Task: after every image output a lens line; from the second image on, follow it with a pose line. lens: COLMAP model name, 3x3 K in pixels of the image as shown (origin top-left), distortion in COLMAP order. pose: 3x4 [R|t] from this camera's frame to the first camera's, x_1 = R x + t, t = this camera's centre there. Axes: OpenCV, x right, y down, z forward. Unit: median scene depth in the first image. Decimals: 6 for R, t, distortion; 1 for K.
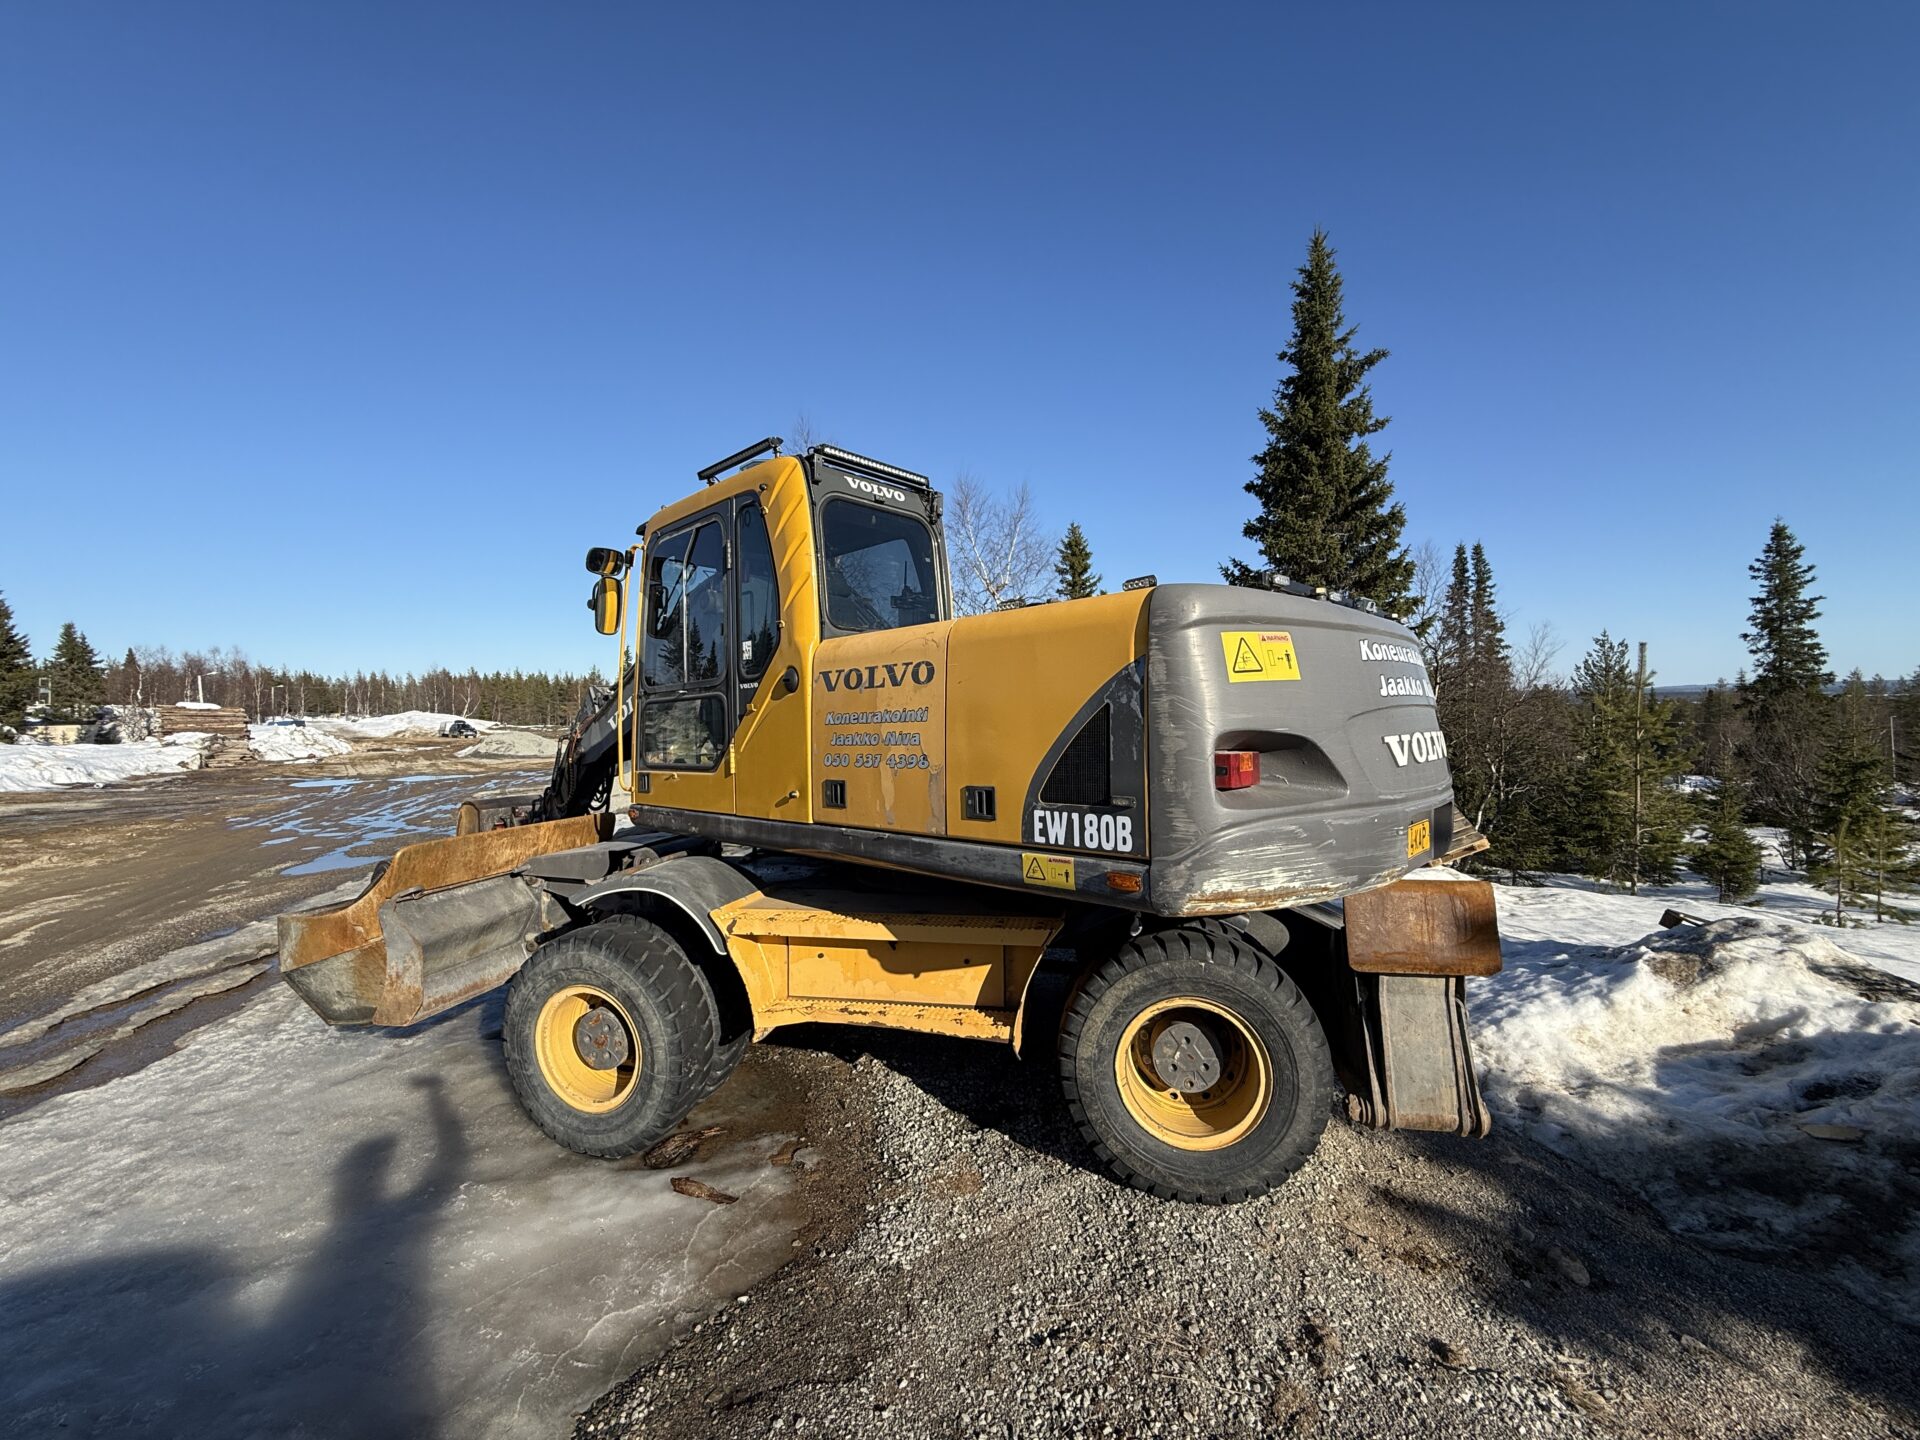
lens RADIAL K [[765.1, 0, 953.1], [0, 765.1, 718.2], [0, 0, 1]] dist [-0.001781, 0.000209]
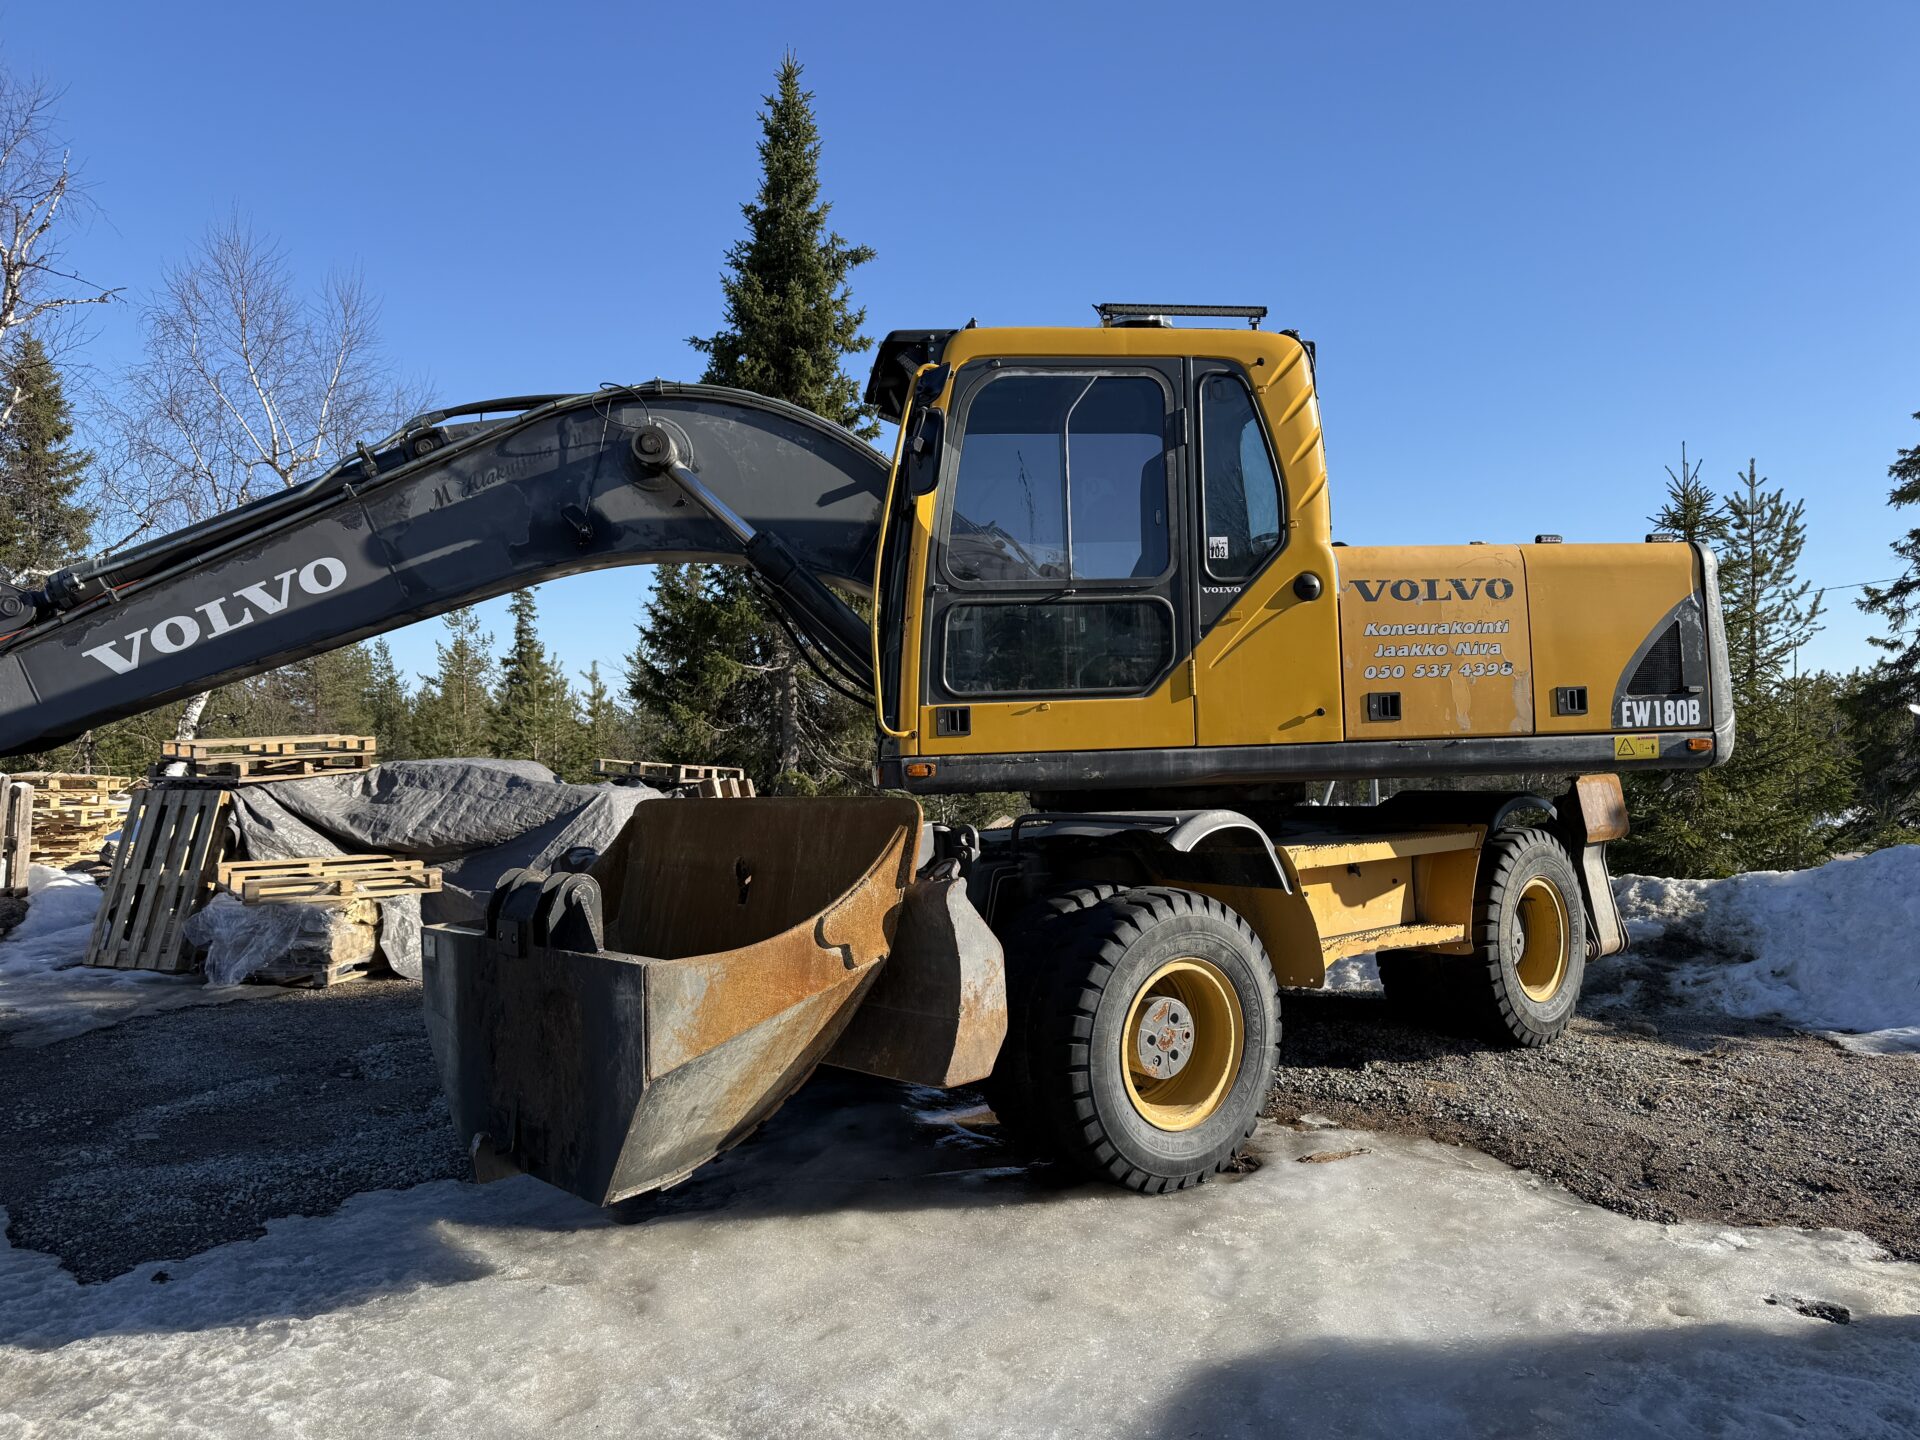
lens RADIAL K [[1348.3, 0, 964.0], [0, 1348.3, 720.9], [0, 0, 1]] dist [0.042711, -0.051751]
pose [[0.603691, 0.019615, 0.796977, -1.920241], [0.007313, 0.999519, -0.030140, 0.171507], [-0.797185, 0.024024, 0.603257, 0.406831]]
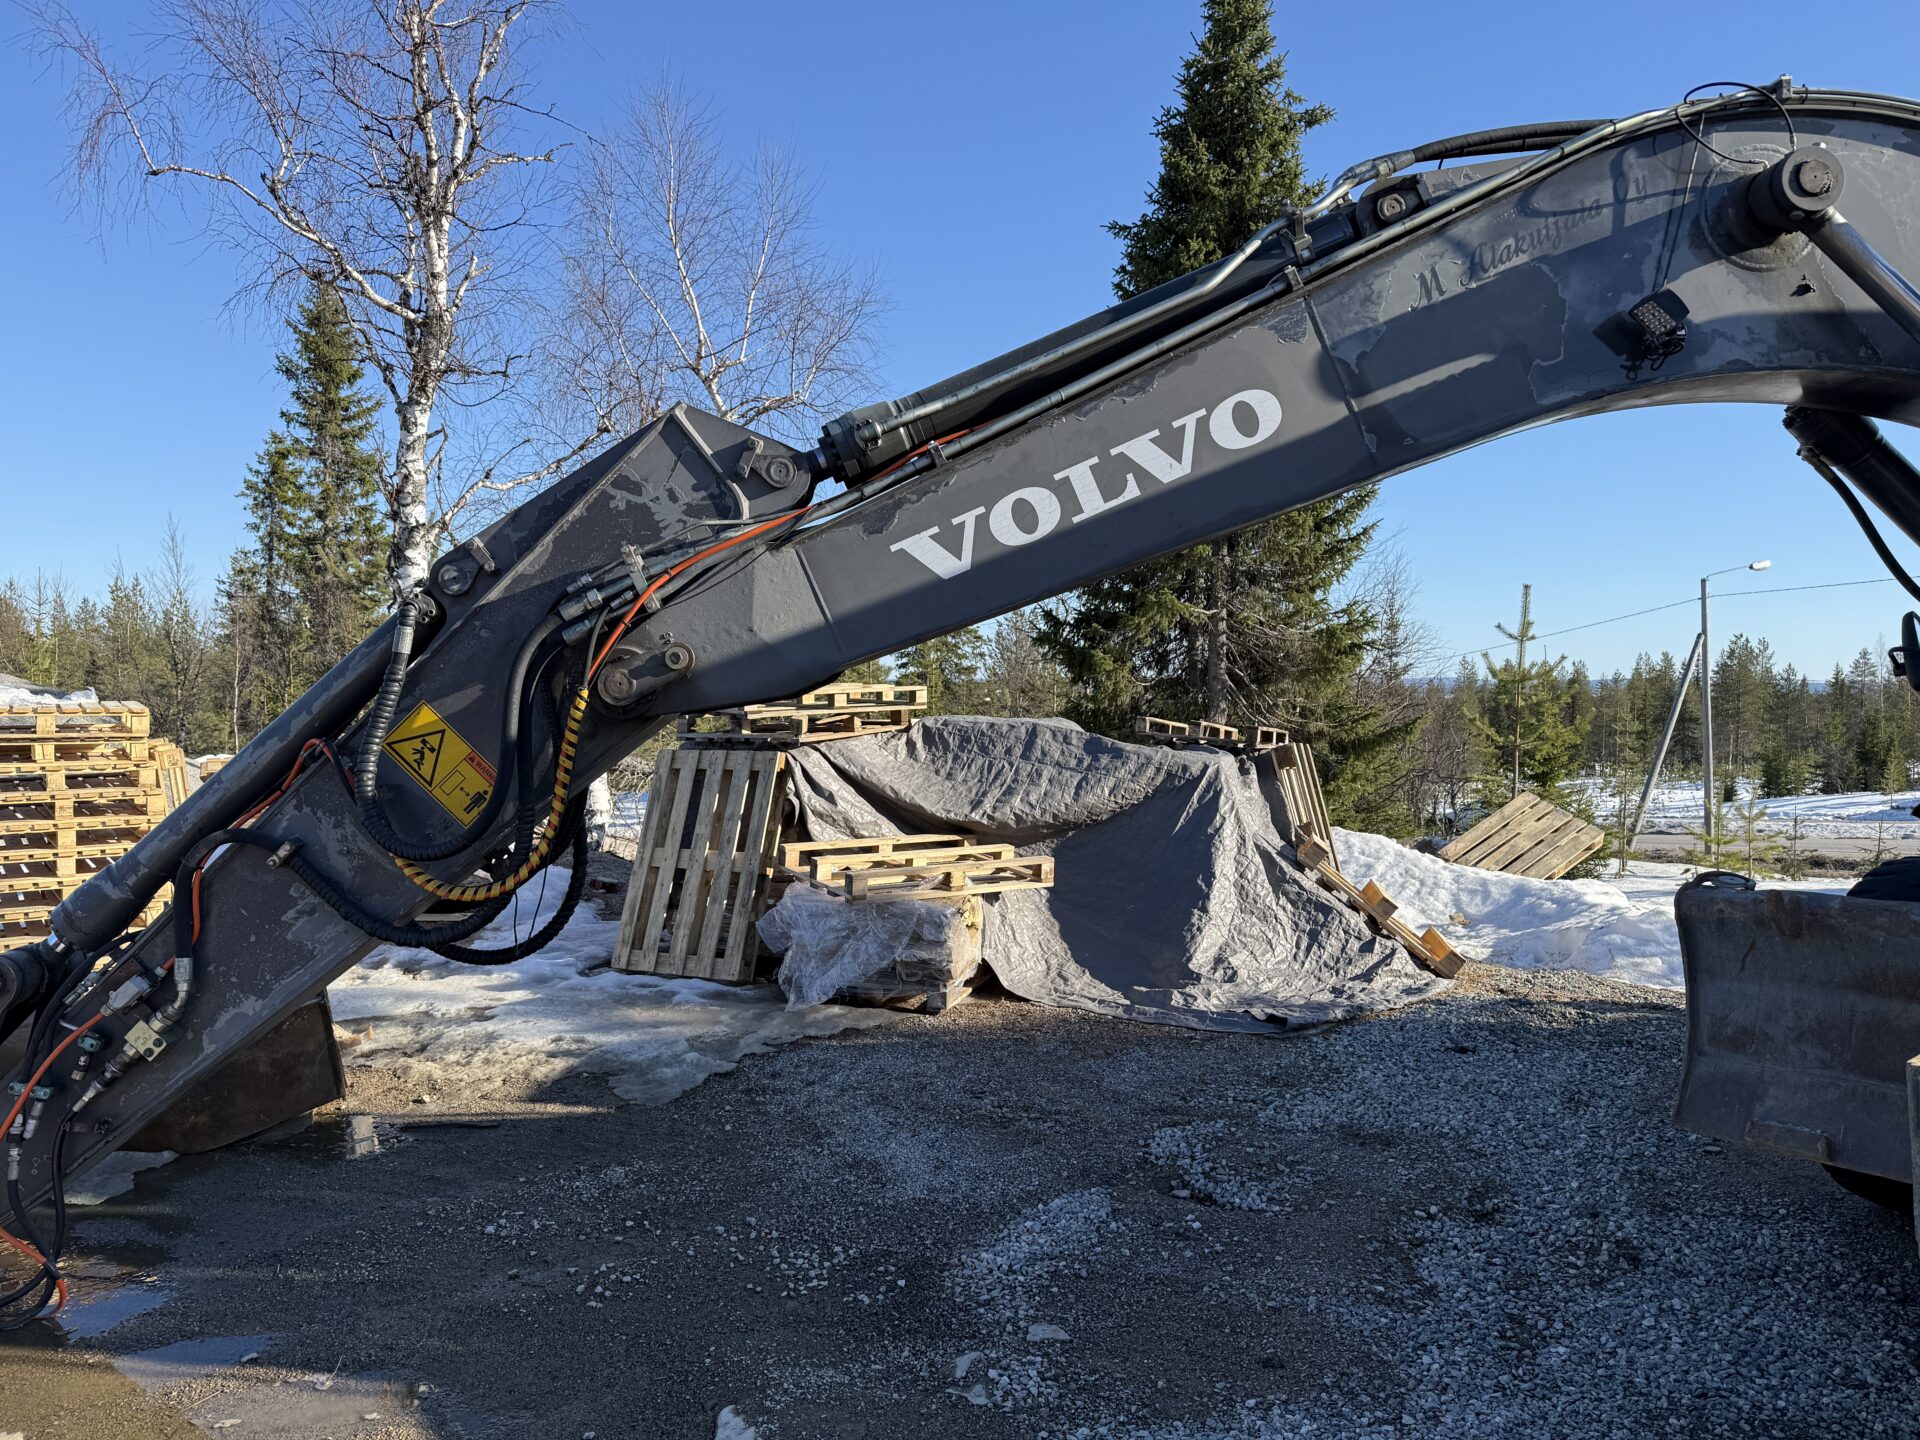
lens RADIAL K [[1343.3, 0, 960.9], [0, 1343.3, 730.7], [0, 0, 1]] dist [0.064731, -0.078773]
pose [[0.698852, -0.003149, 0.715260, -1.962117], [-0.004112, 0.999956, 0.008420, 0.165165], [-0.715255, -0.008825, 0.698808, 1.654192]]
